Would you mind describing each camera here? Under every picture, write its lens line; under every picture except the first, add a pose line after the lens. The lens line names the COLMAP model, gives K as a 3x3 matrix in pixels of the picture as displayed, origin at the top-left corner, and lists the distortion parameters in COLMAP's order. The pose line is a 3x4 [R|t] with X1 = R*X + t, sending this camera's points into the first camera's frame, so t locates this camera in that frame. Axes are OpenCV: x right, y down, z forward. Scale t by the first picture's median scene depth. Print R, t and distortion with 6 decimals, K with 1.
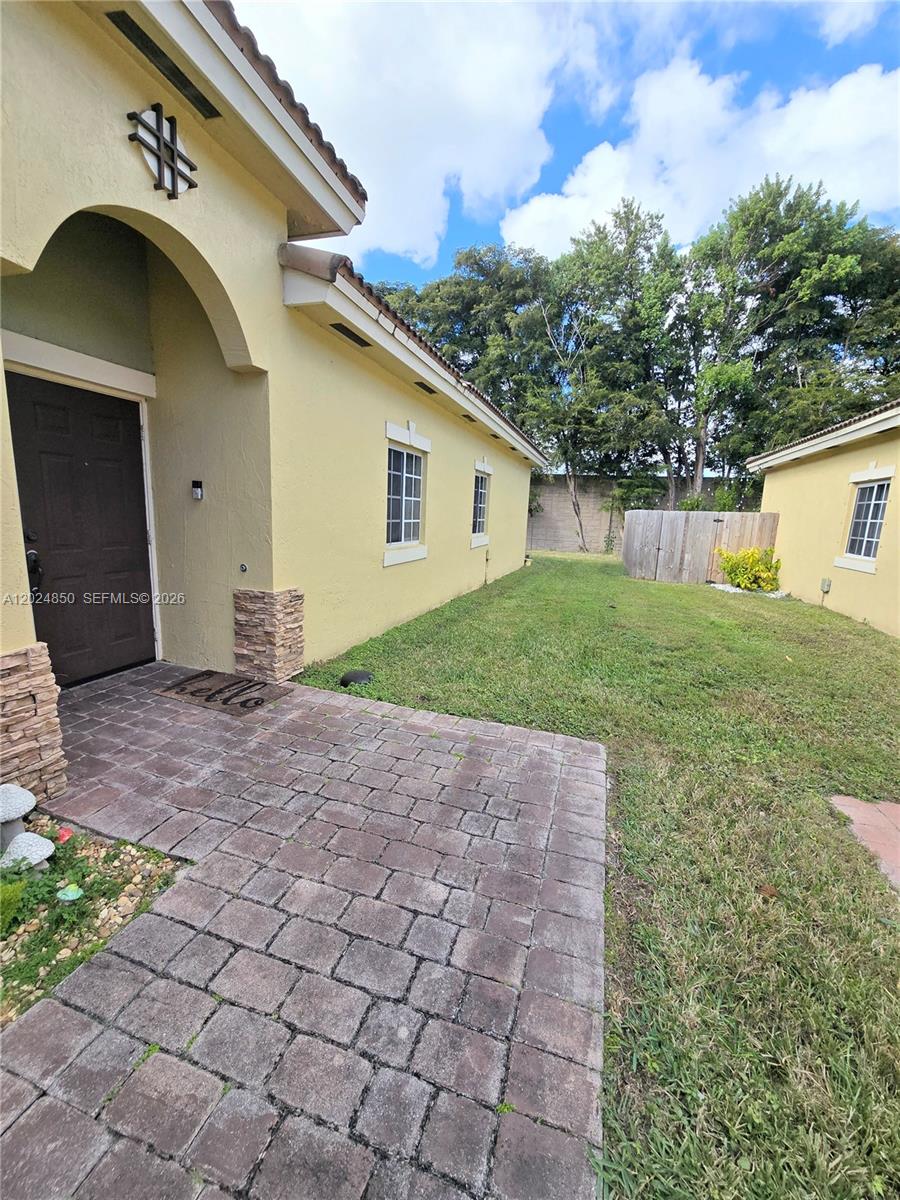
lens RADIAL K [[493.5, 0, 447.7], [0, 493.5, 603.0], [0, 0, 1]] dist [-0.001718, -0.000618]
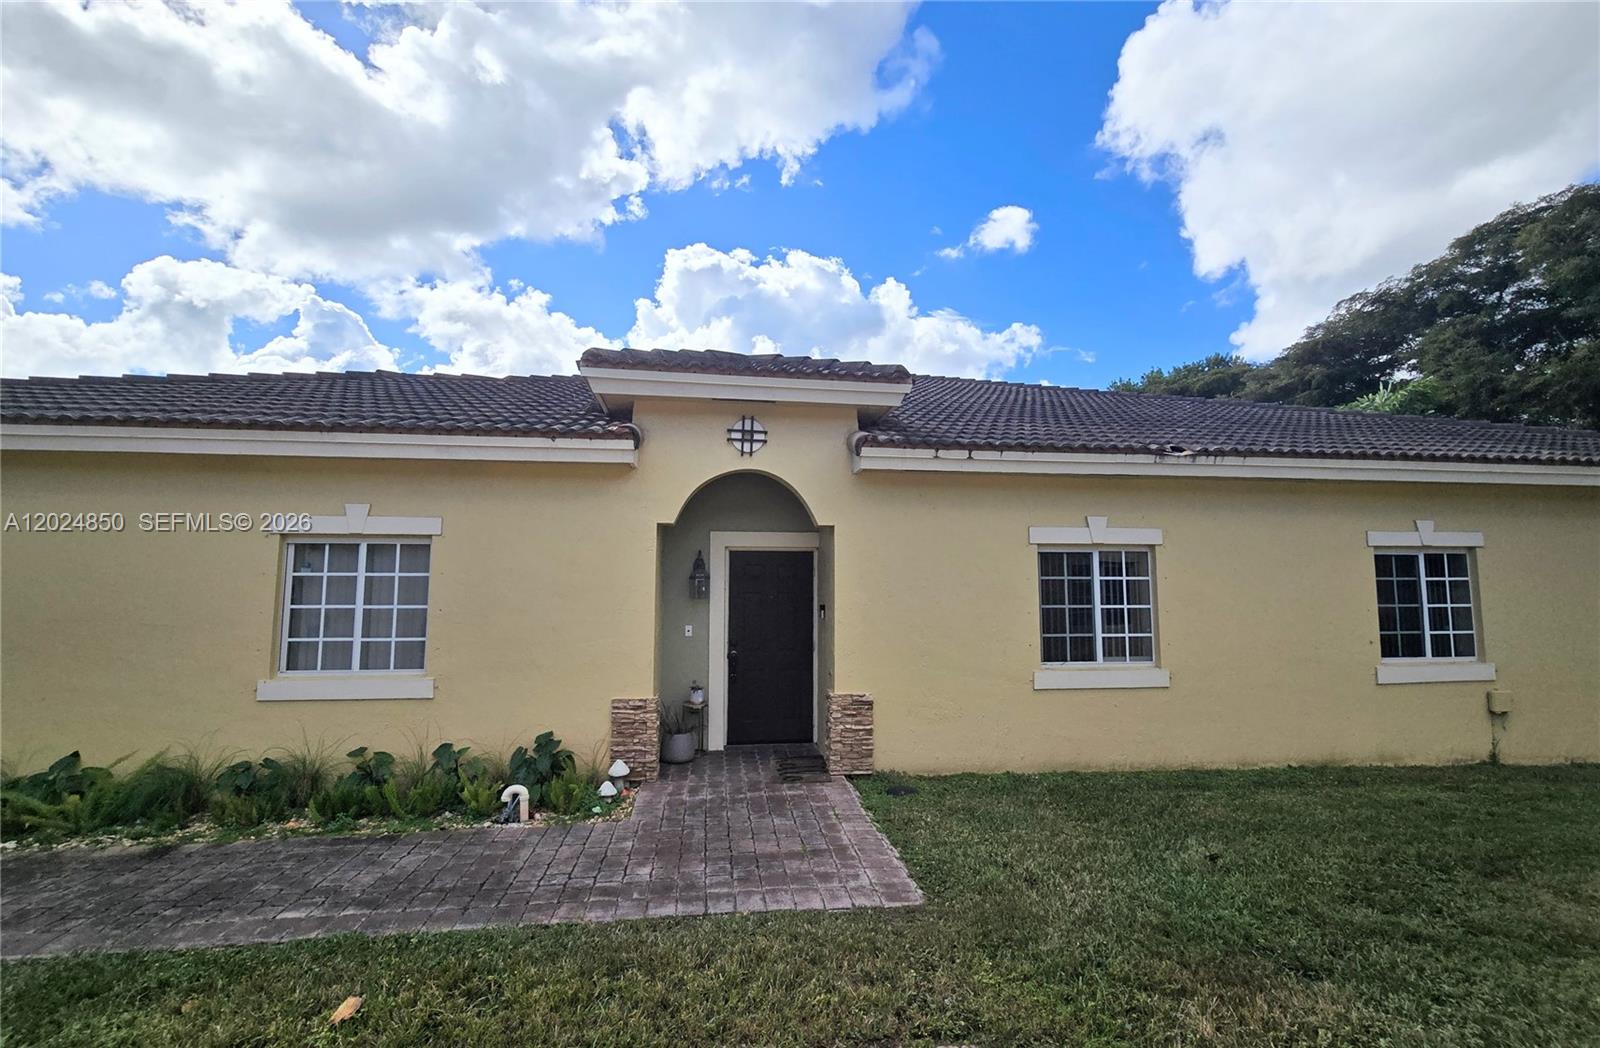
lens RADIAL K [[701.1, 0, 800.0], [0, 701.1, 524.0], [0, 0, 1]] dist [-0.000067, 0.000036]
pose [[0.416509, -0.123780, -0.900666, 1.711762], [-0.149256, 0.967935, -0.202048, -0.092747], [0.896796, 0.218585, 0.384679, 0.228873]]
